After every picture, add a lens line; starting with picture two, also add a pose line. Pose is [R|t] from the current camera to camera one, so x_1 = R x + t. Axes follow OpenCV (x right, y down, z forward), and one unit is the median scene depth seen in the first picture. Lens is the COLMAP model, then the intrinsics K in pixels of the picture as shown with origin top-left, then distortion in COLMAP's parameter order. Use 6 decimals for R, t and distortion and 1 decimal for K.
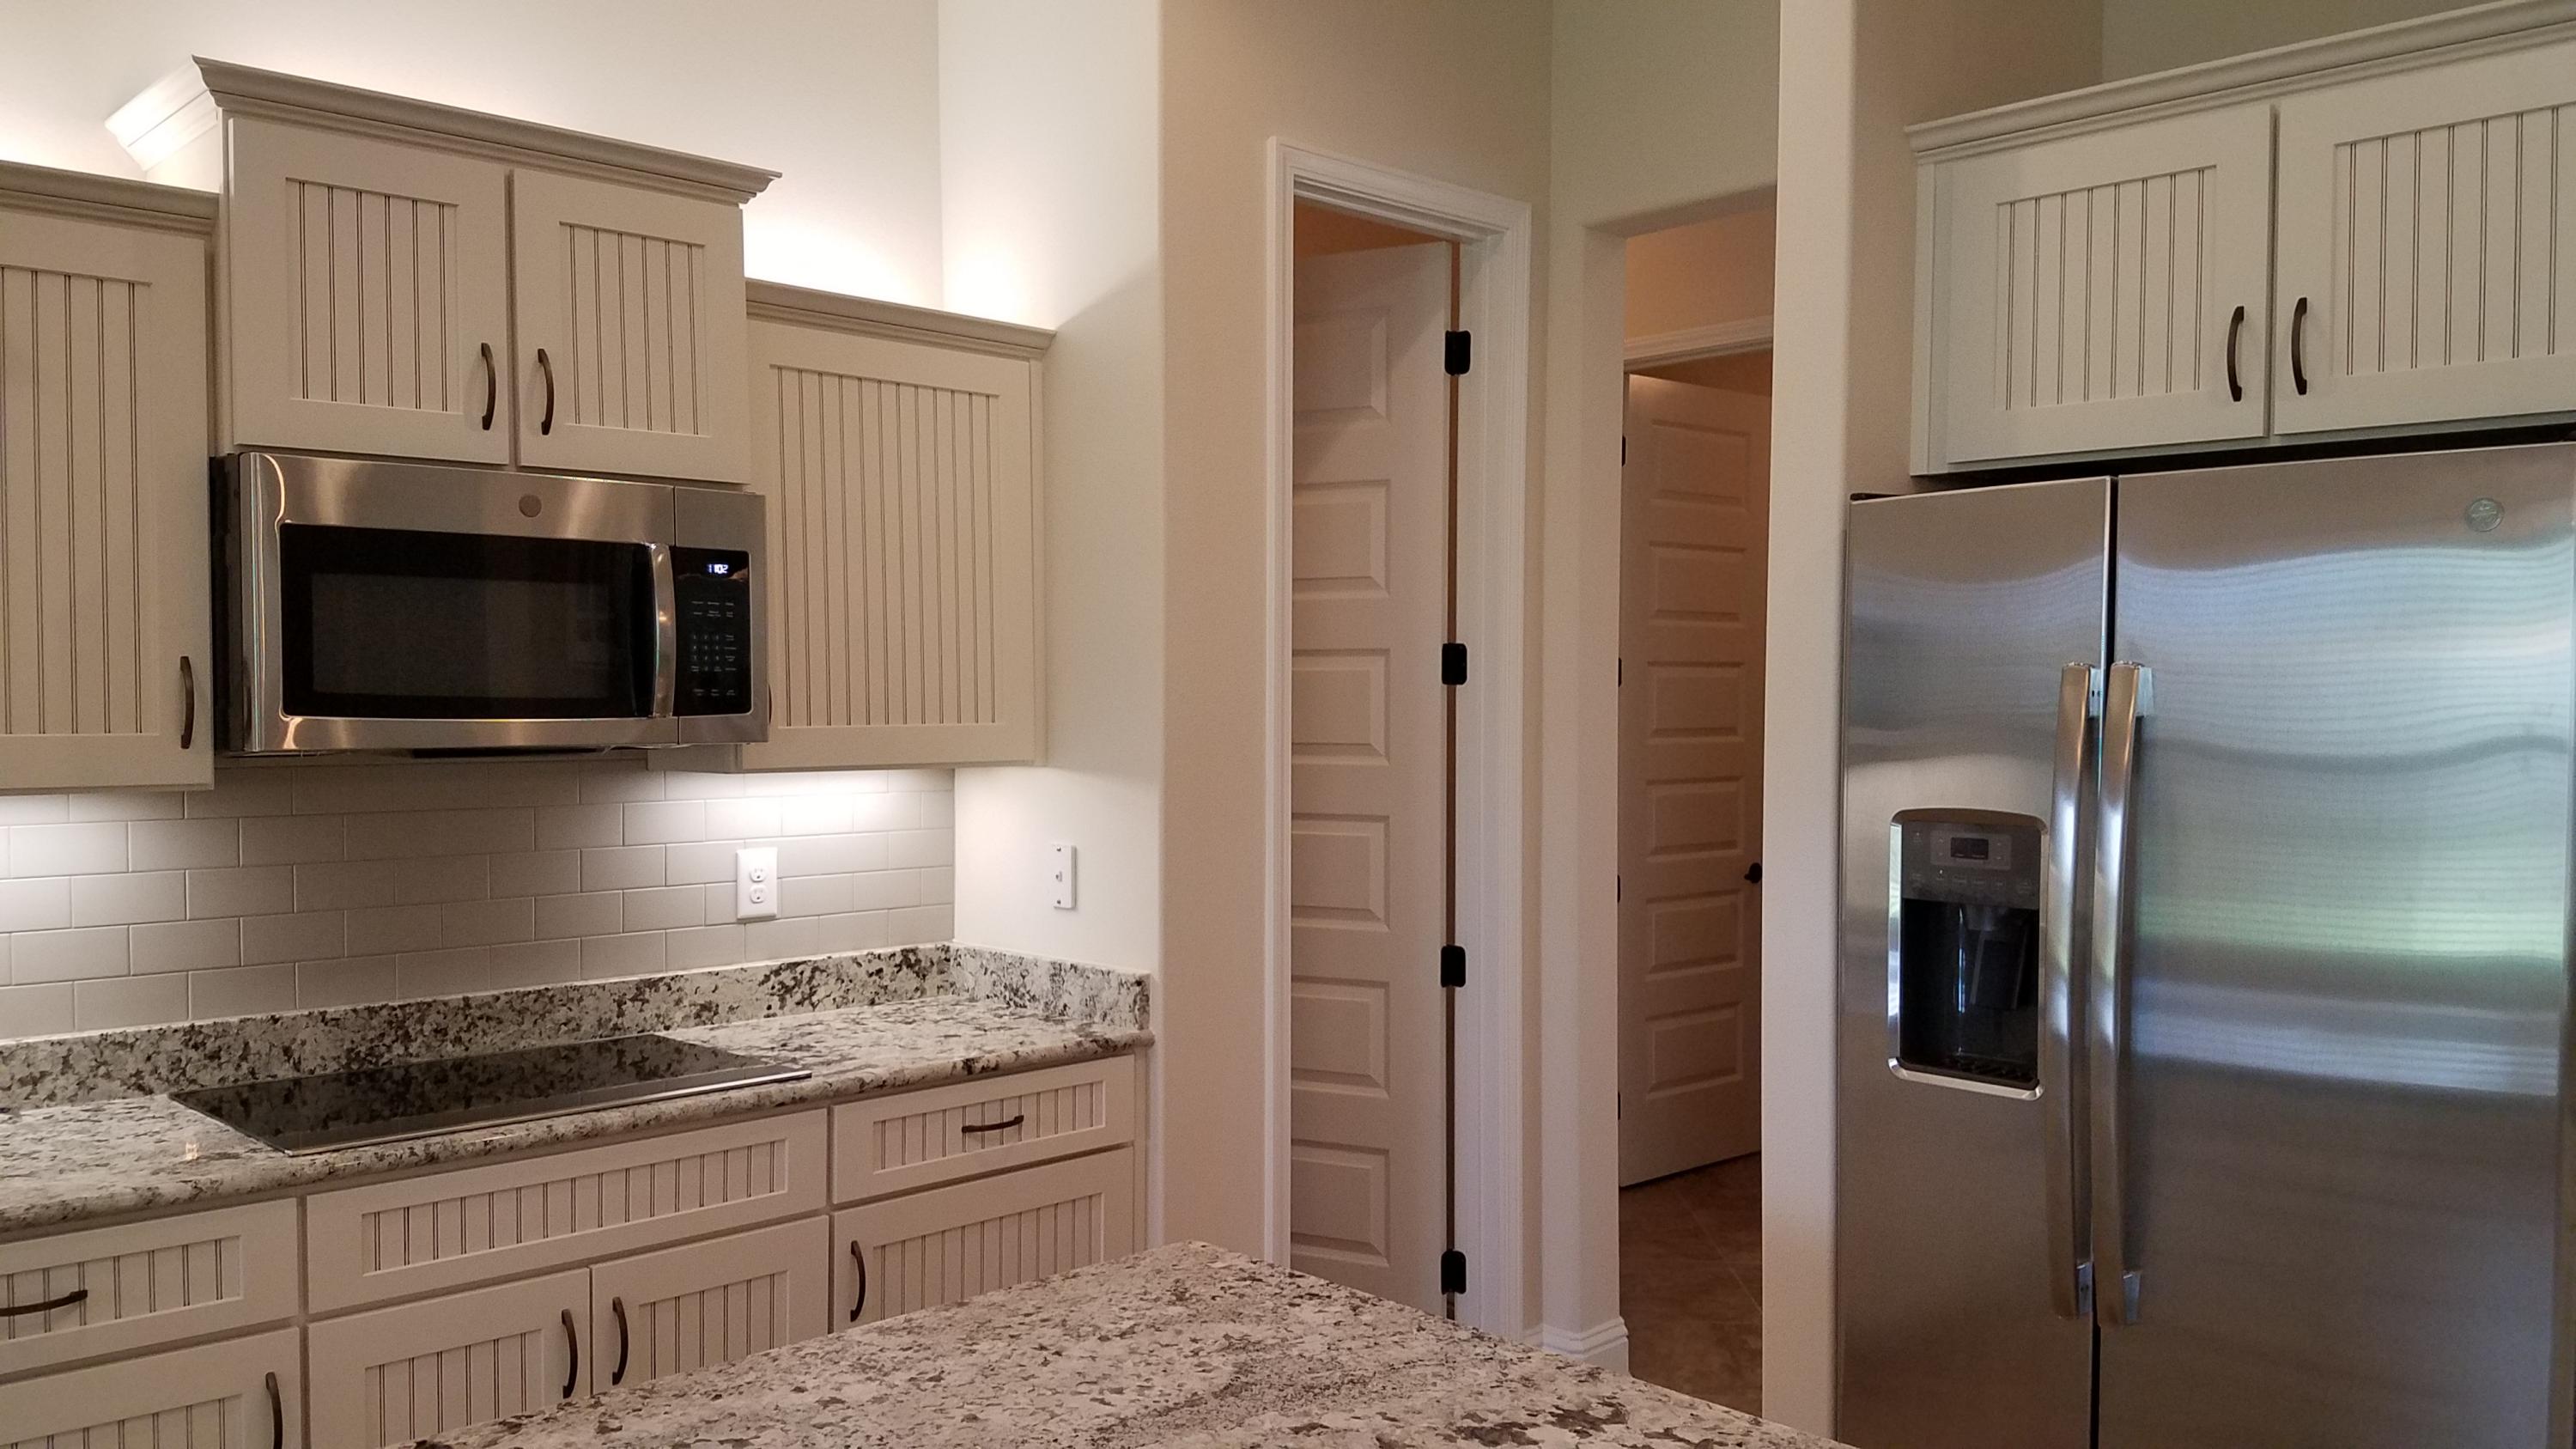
lens RADIAL K [[1964.9, 0, 1288.0], [0, 1964.9, 724.5], [0, 0, 1]] dist [0.152976, -0.204661]
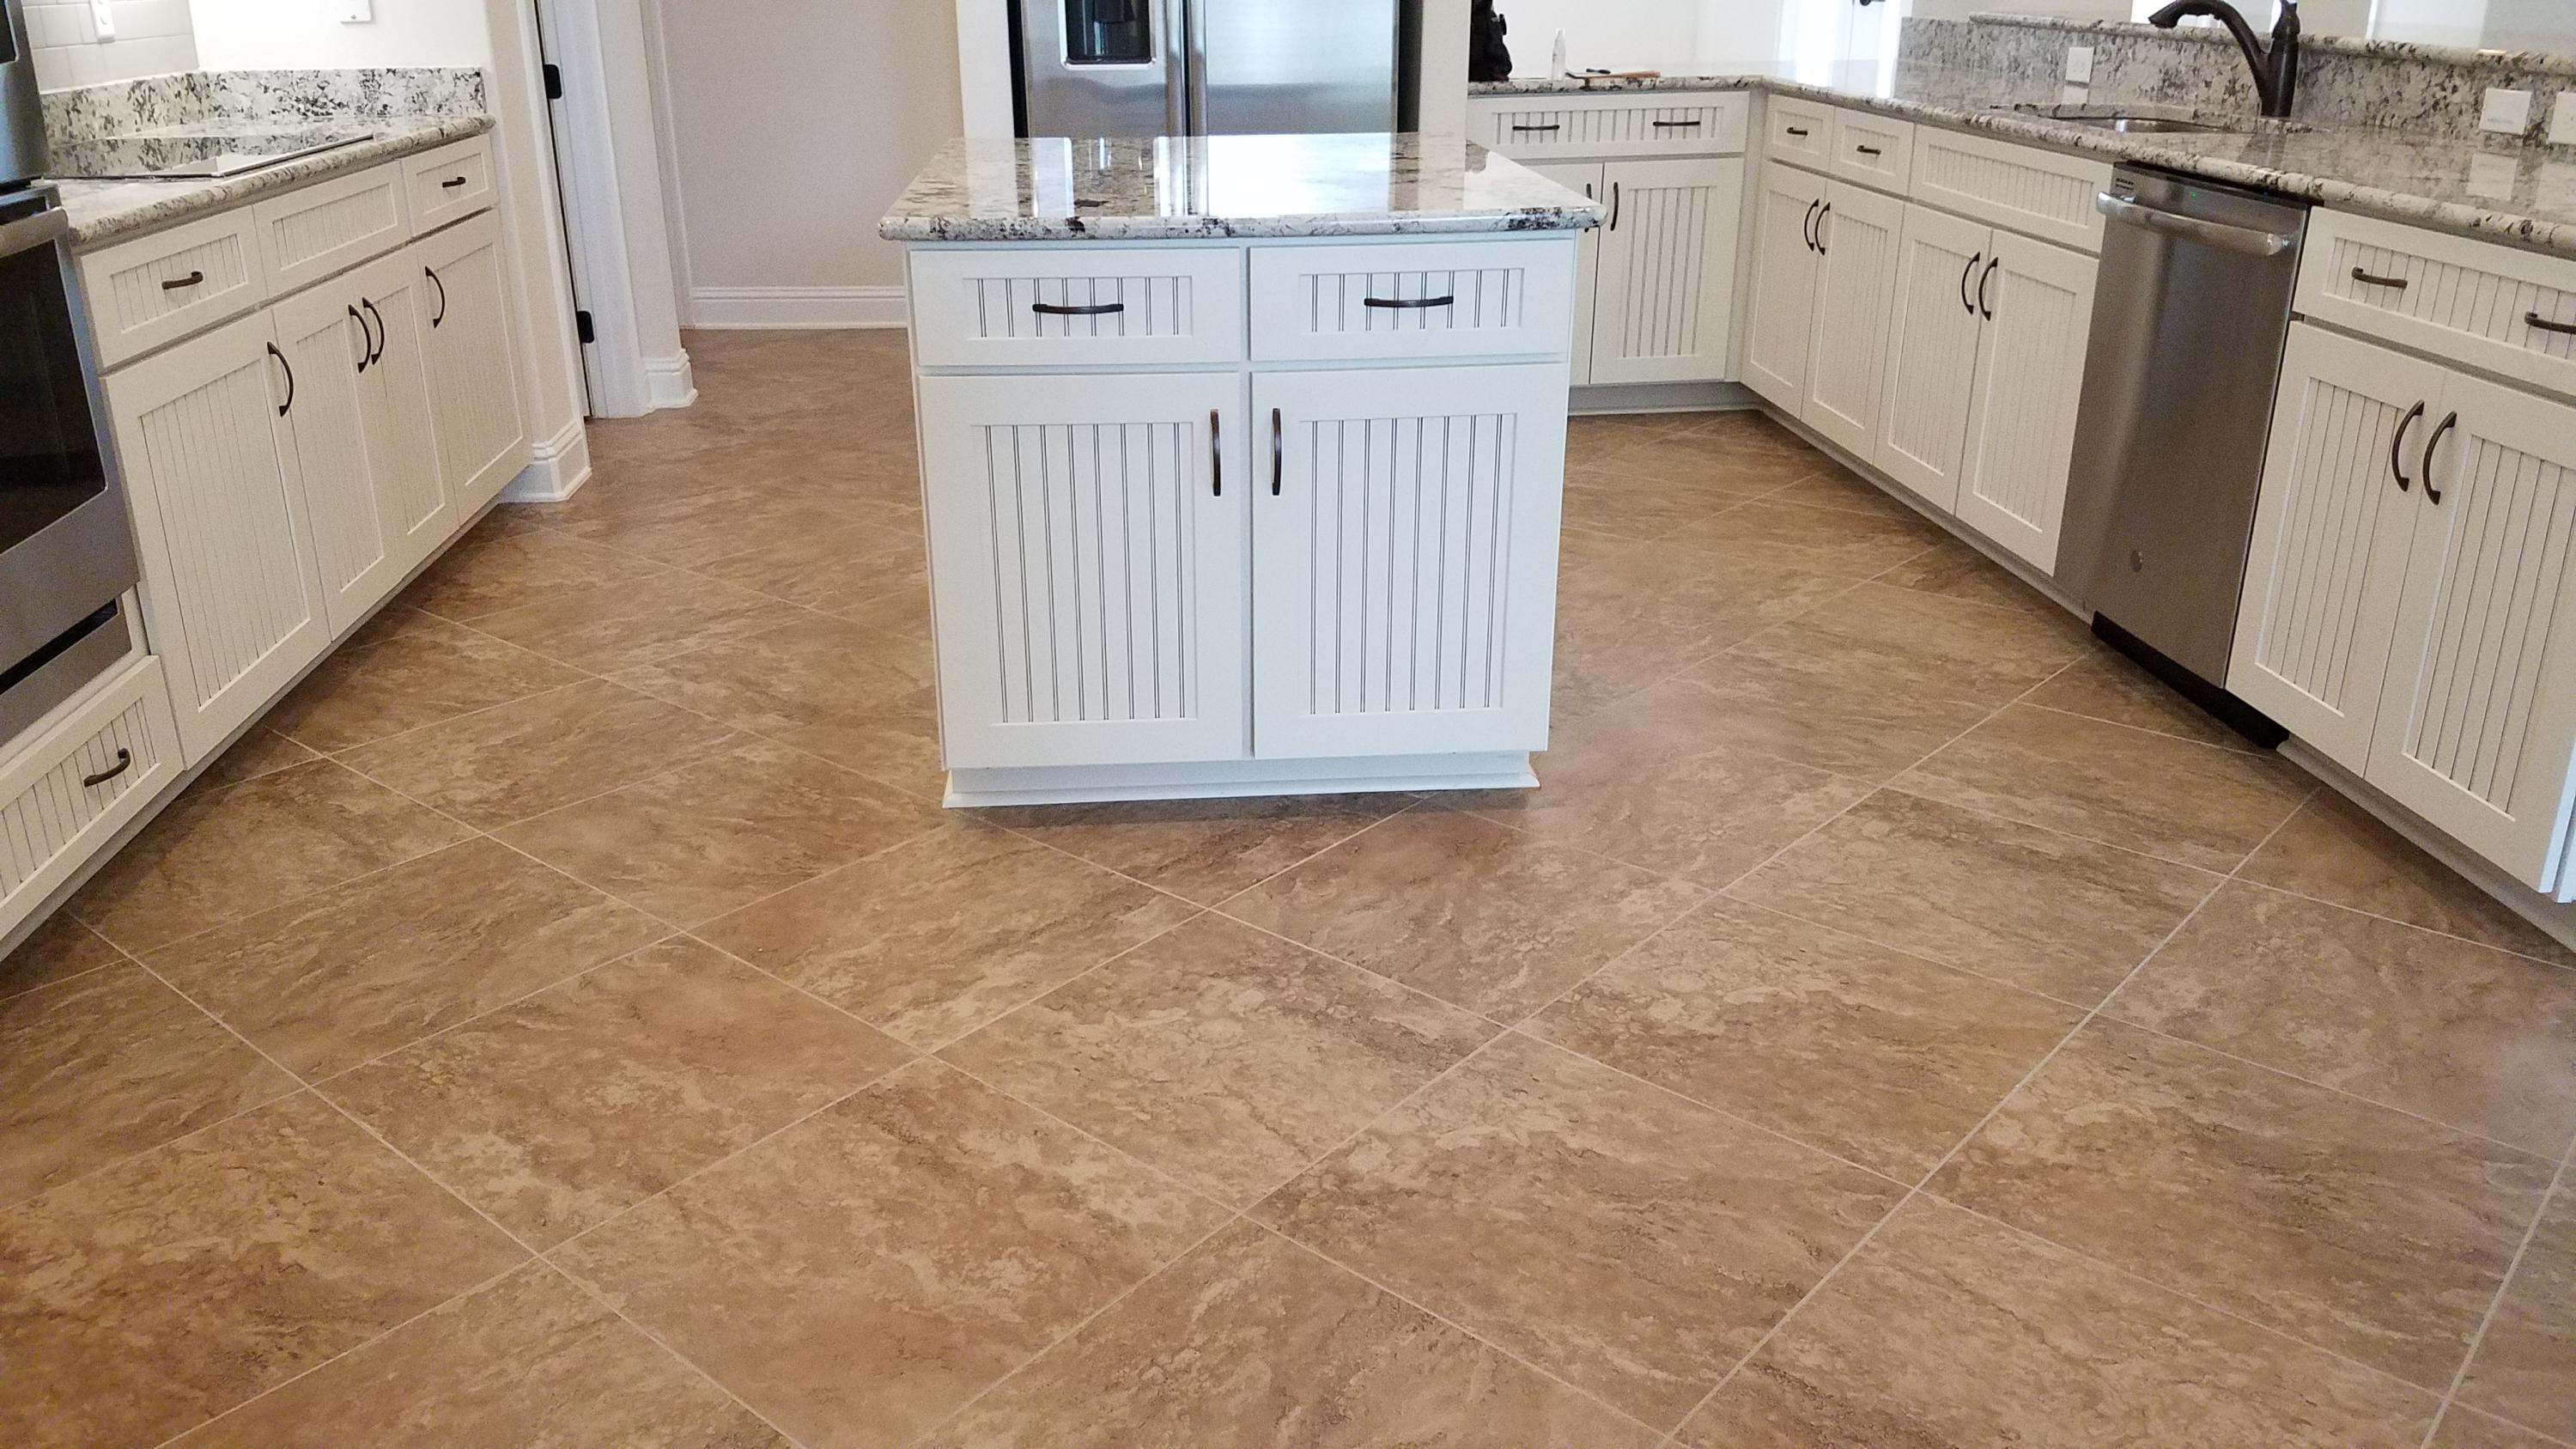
lens RADIAL K [[2033.5, 0, 1231.7], [0, 2033.5, 753.7], [0, 0, 1]] dist [0.052999, -0.079066]
pose [[0.632739, -0.290436, 0.717836, -0.828291], [0.025892, 0.934416, 0.355241, 0.083312], [-0.773932, -0.206188, 0.598762, -0.240502]]
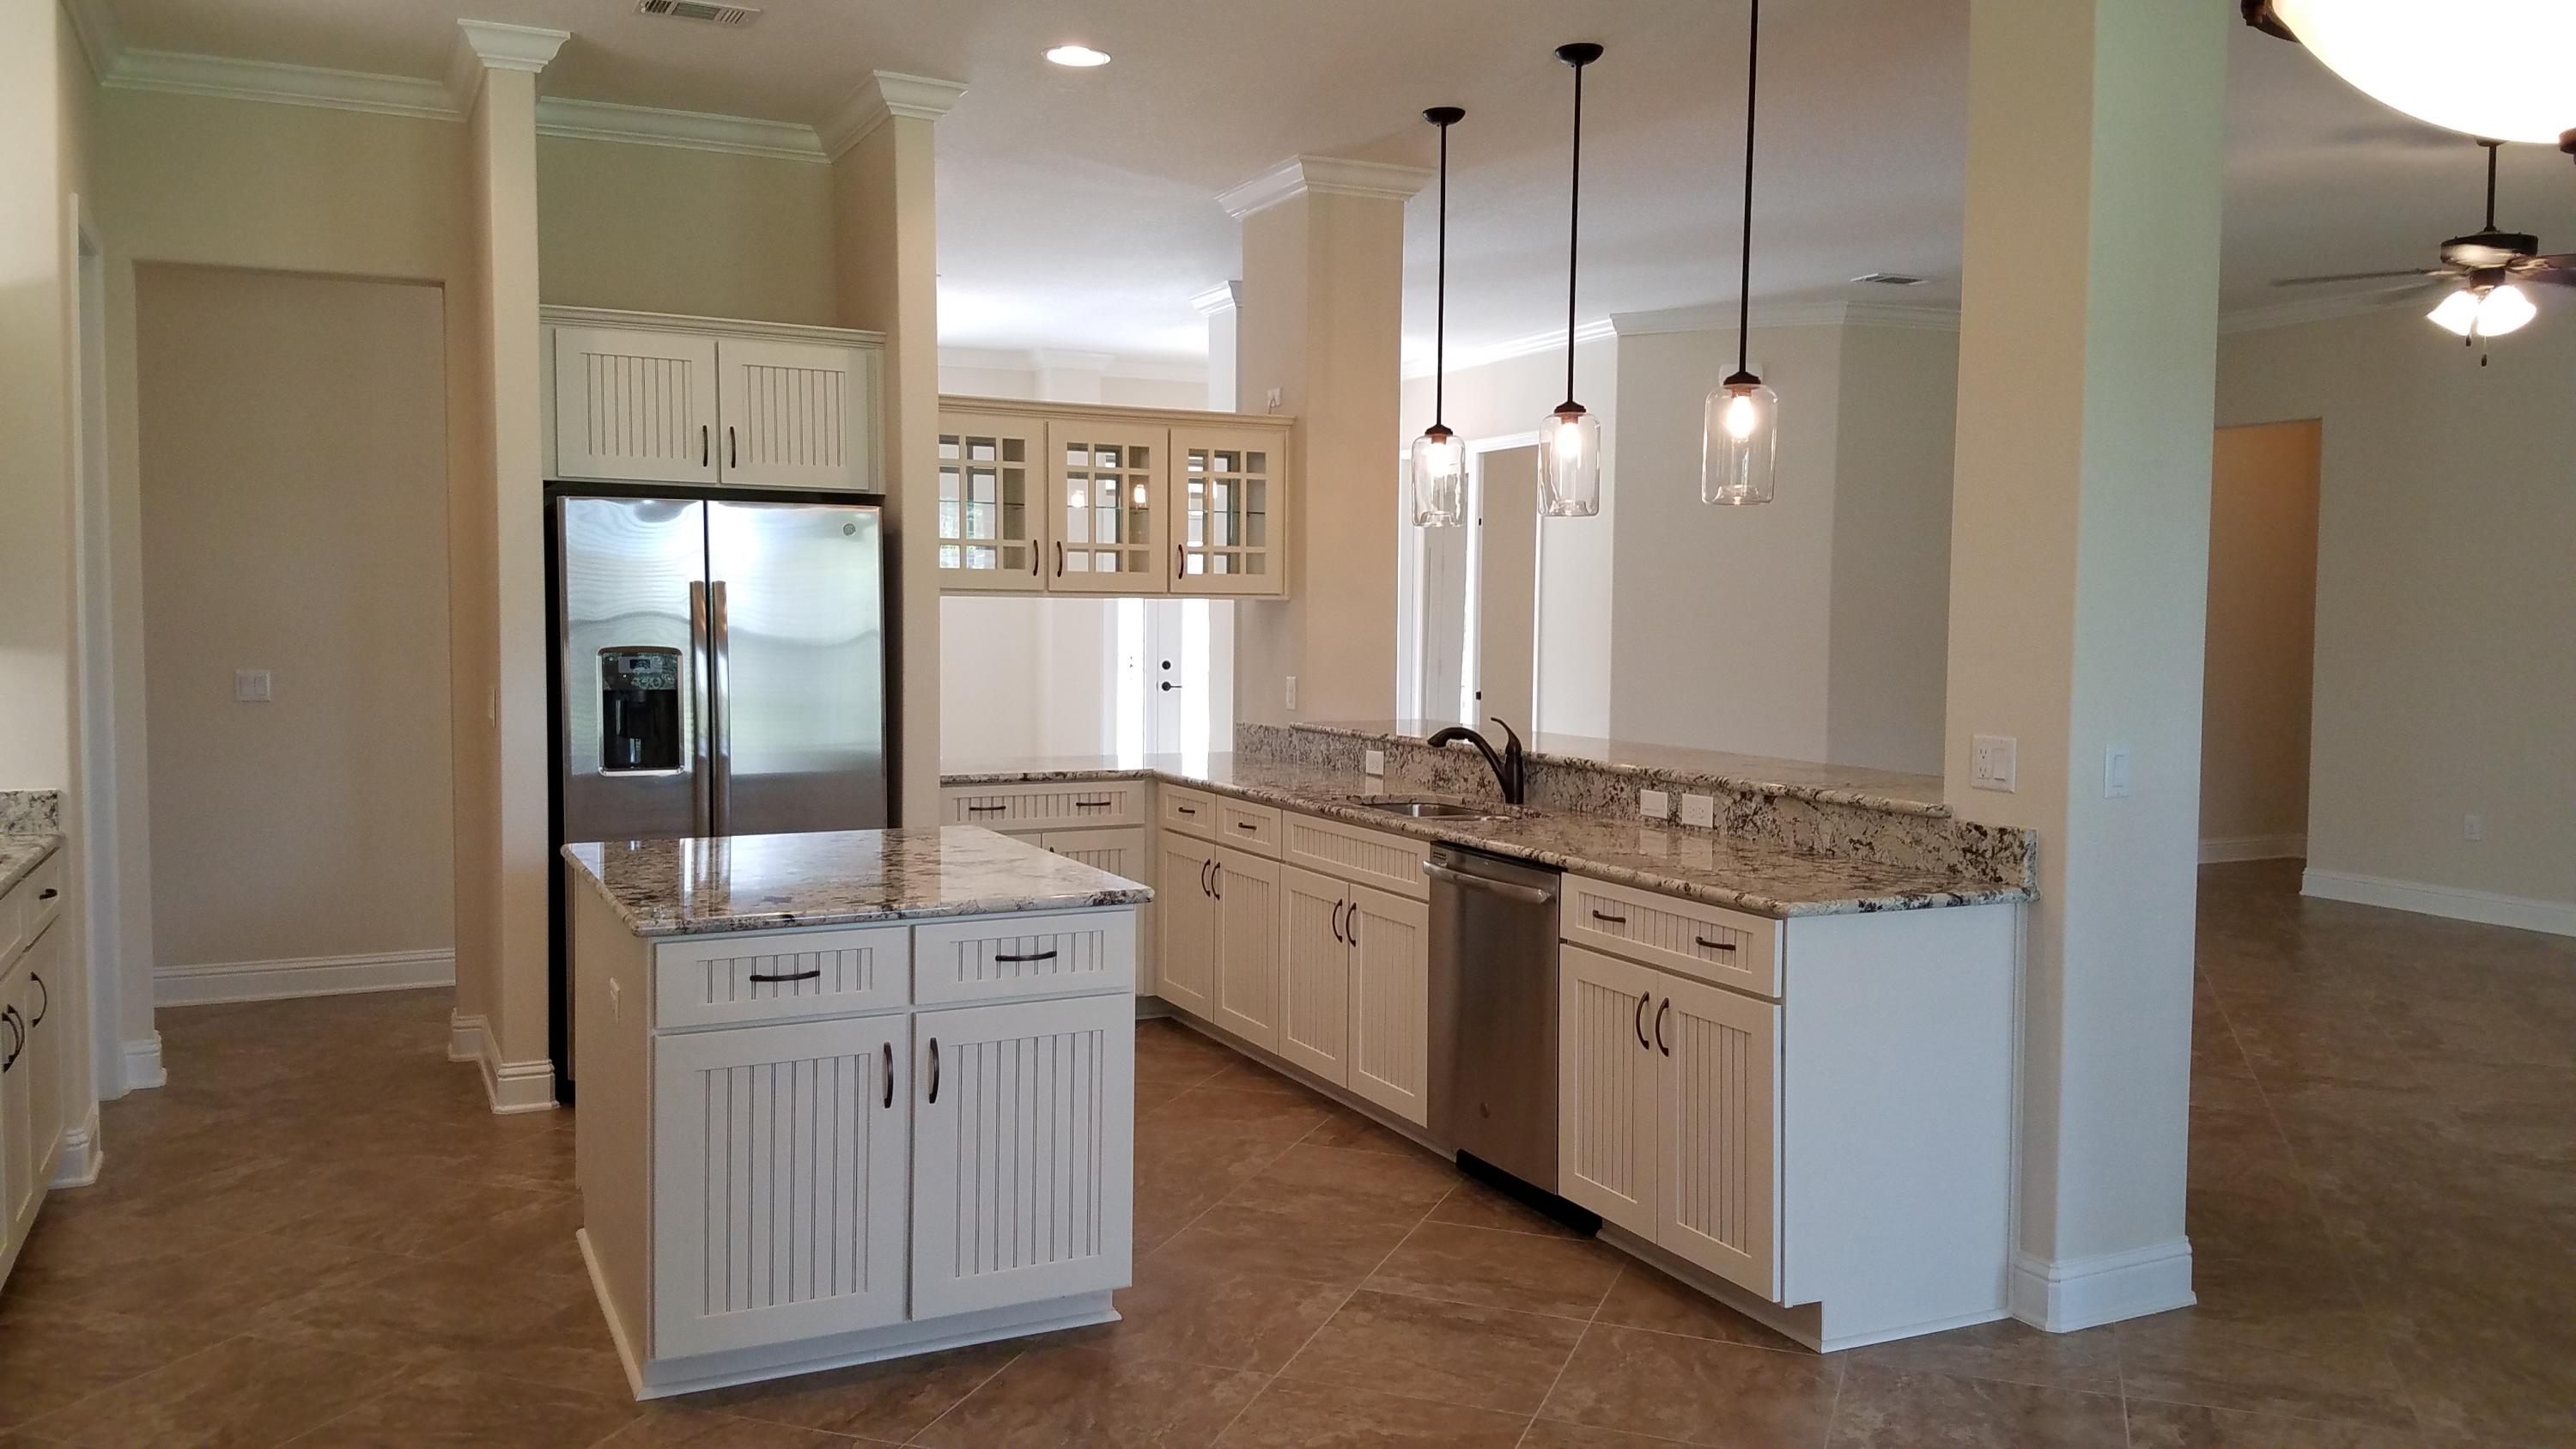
lens RADIAL K [[1964.9, 0, 1288.0], [0, 1964.9, 724.5], [0, 0, 1]] dist [0.152976, -0.204661]
pose [[0.309953, -0.055229, 0.949146, -1.142864], [0.014303, 0.998469, 0.053429, 0.017112], [-0.950644, -0.002985, 0.310268, -0.261224]]
